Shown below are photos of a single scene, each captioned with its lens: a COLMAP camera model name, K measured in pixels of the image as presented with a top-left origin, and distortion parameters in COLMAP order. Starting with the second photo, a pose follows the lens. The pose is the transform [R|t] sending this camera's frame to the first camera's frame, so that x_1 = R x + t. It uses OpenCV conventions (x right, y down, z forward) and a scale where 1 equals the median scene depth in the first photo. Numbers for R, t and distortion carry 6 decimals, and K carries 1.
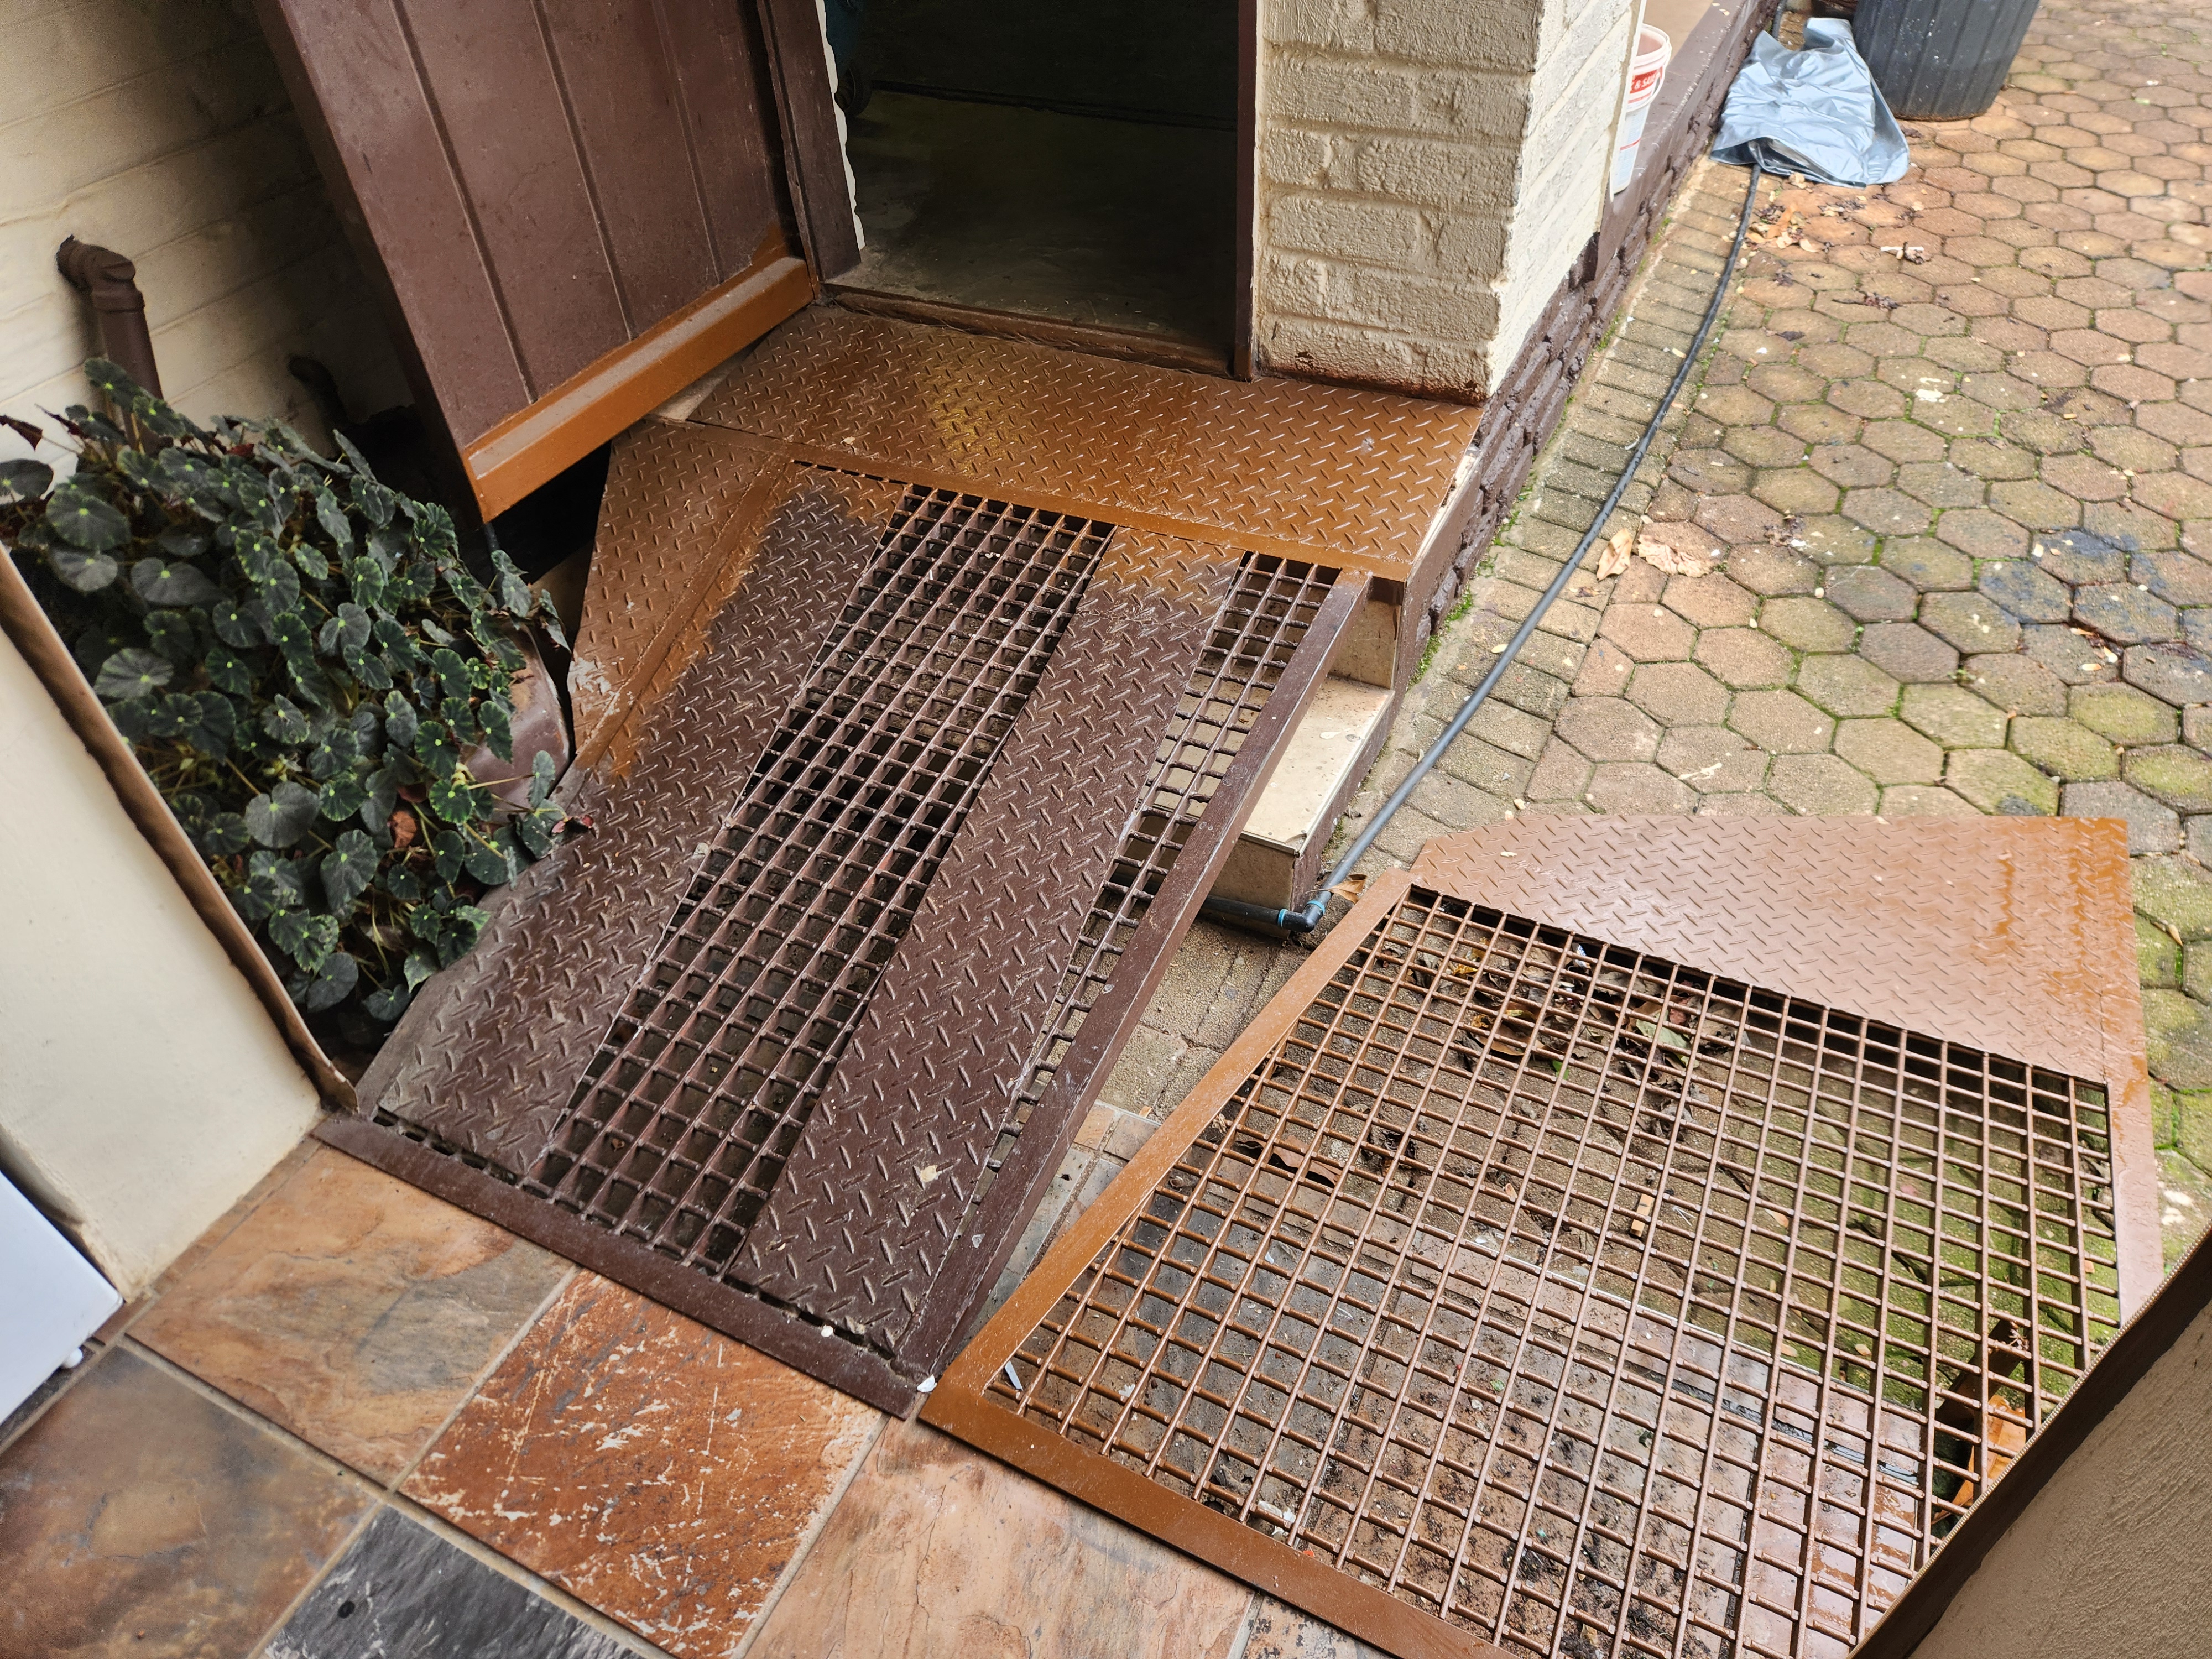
lens RADIAL K [[1472.1, 0, 1083.6], [0, 1472.1, 835.2], [0, 0, 1]] dist [0.060501, -0.047116]
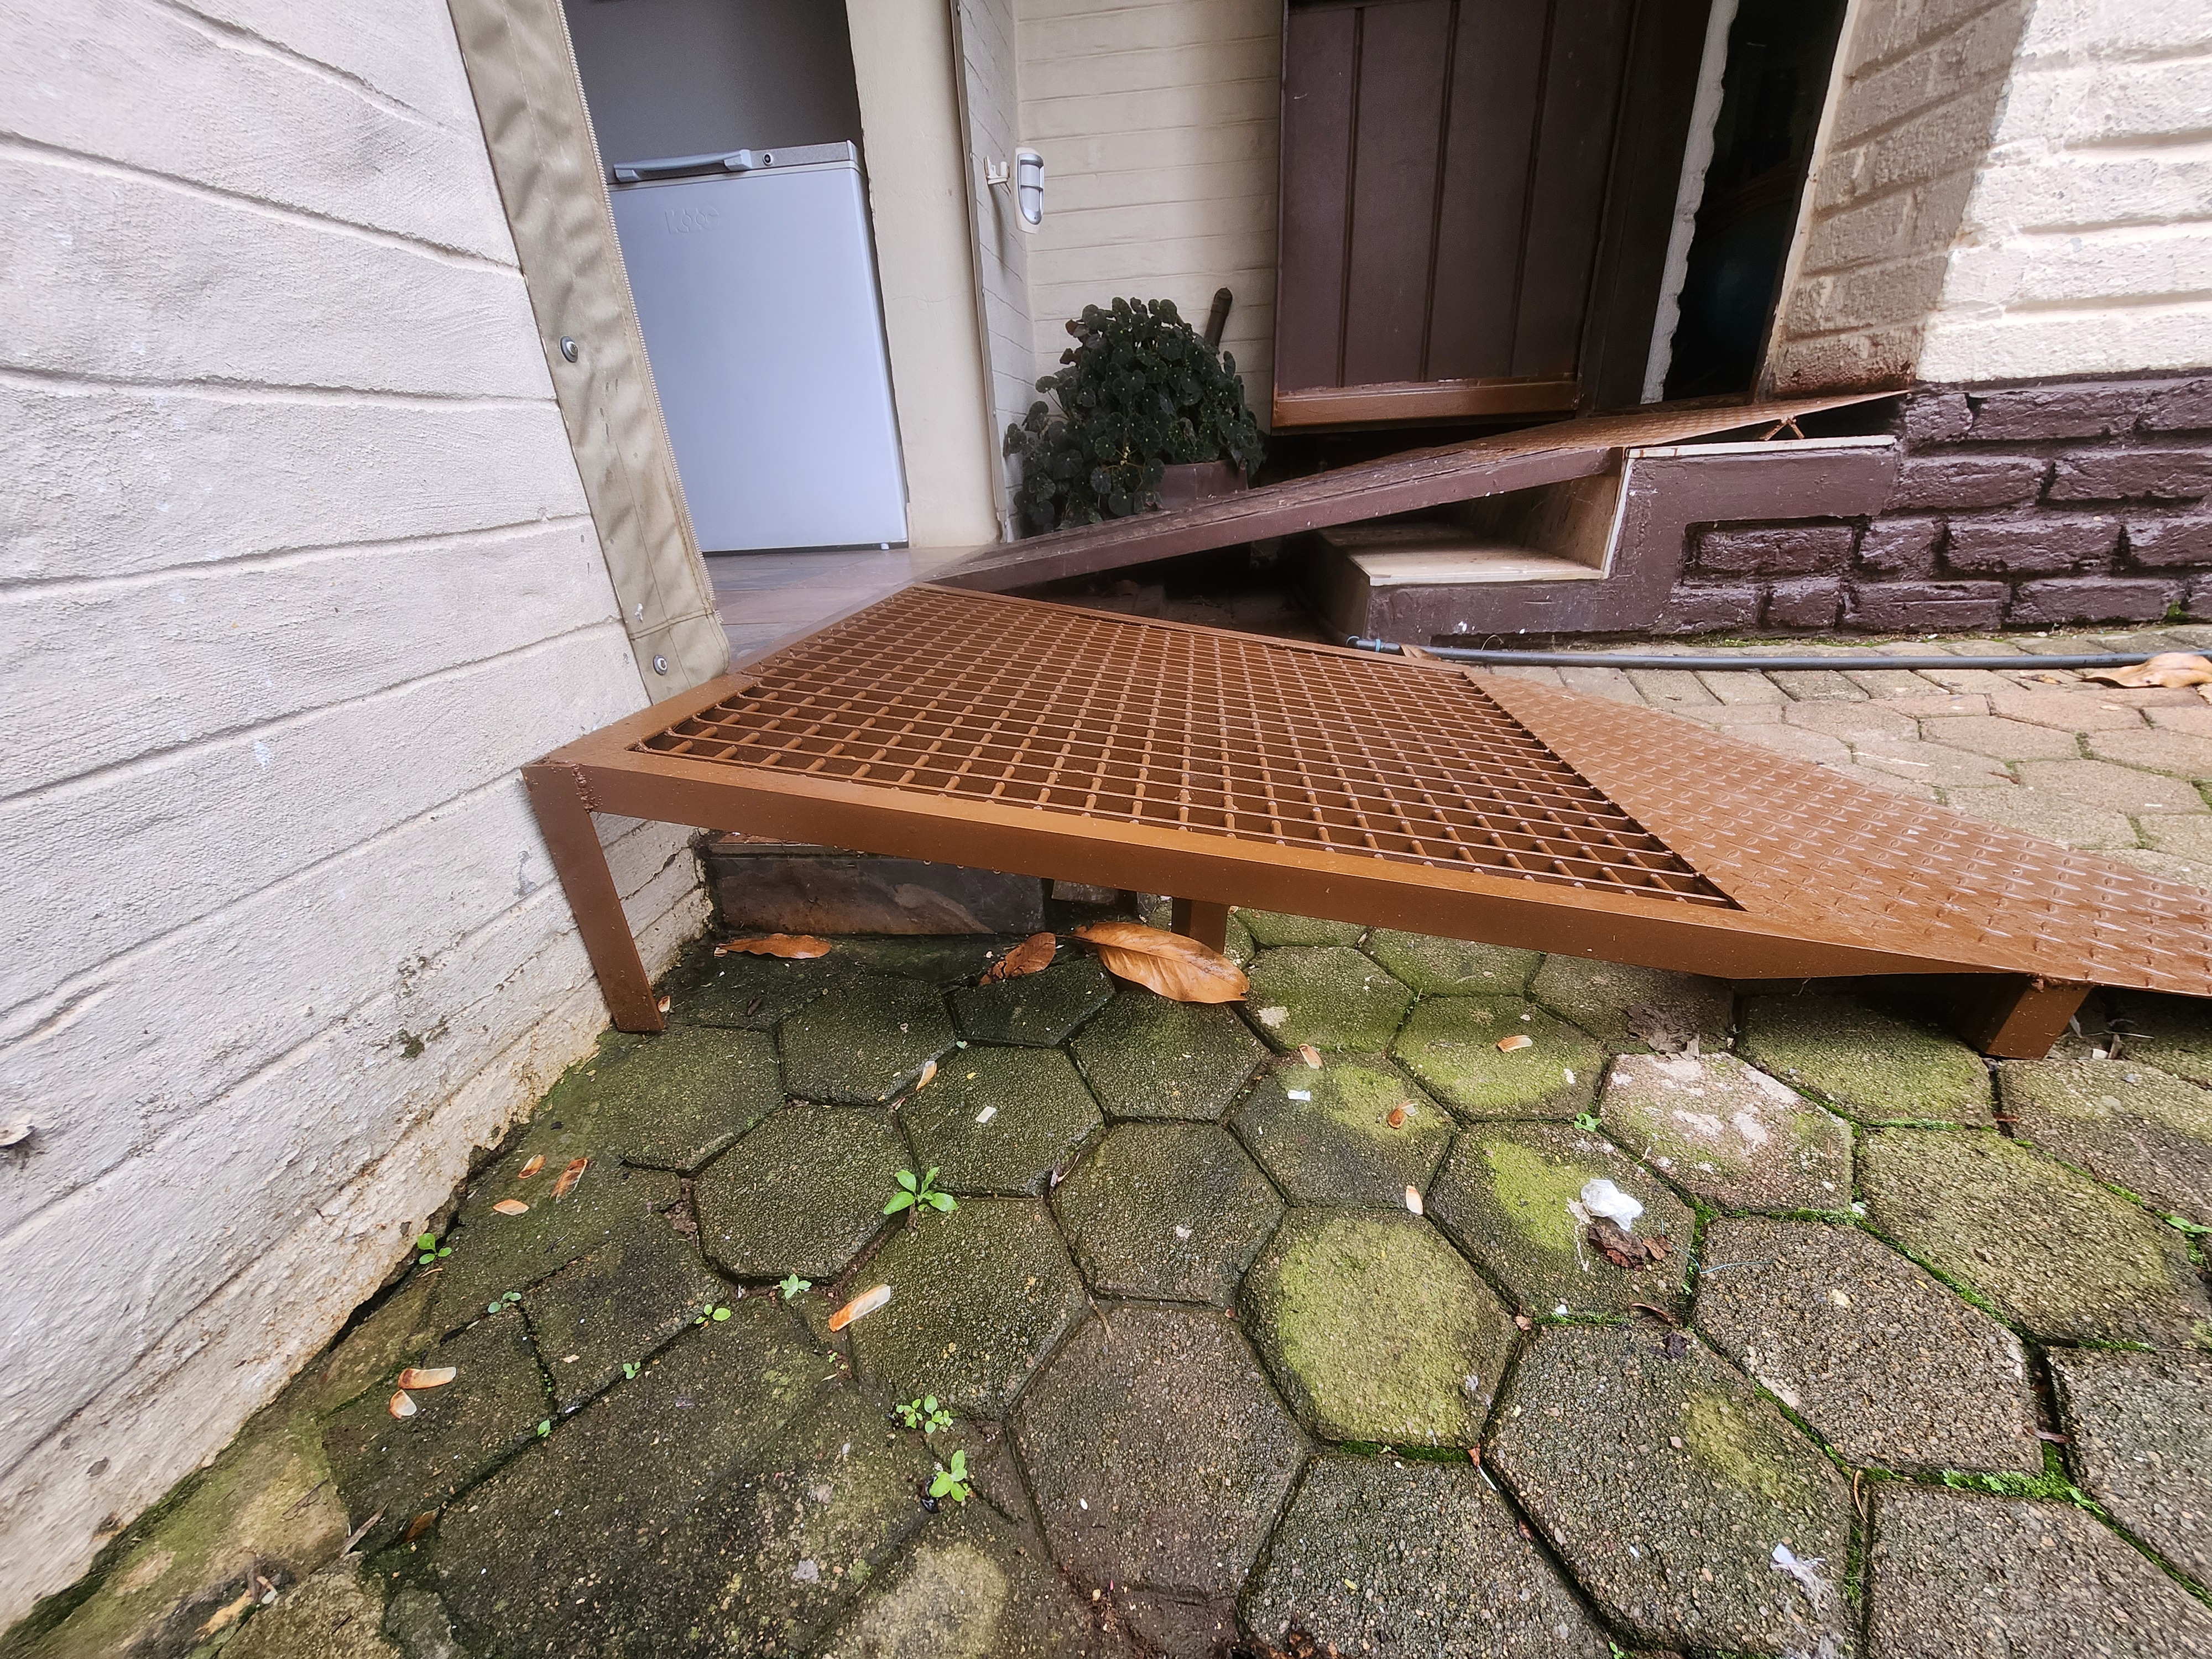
lens RADIAL K [[866.3, 0, 1100.4], [0, 866.3, 865.5], [0, 0, 1]] dist [-0.003522, 0.001443]
pose [[0.353249, 0.430882, -0.830395, 0.730878], [-0.614963, 0.775852, 0.140976, 0.223723], [0.705008, 0.460863, 0.539045, 0.469933]]
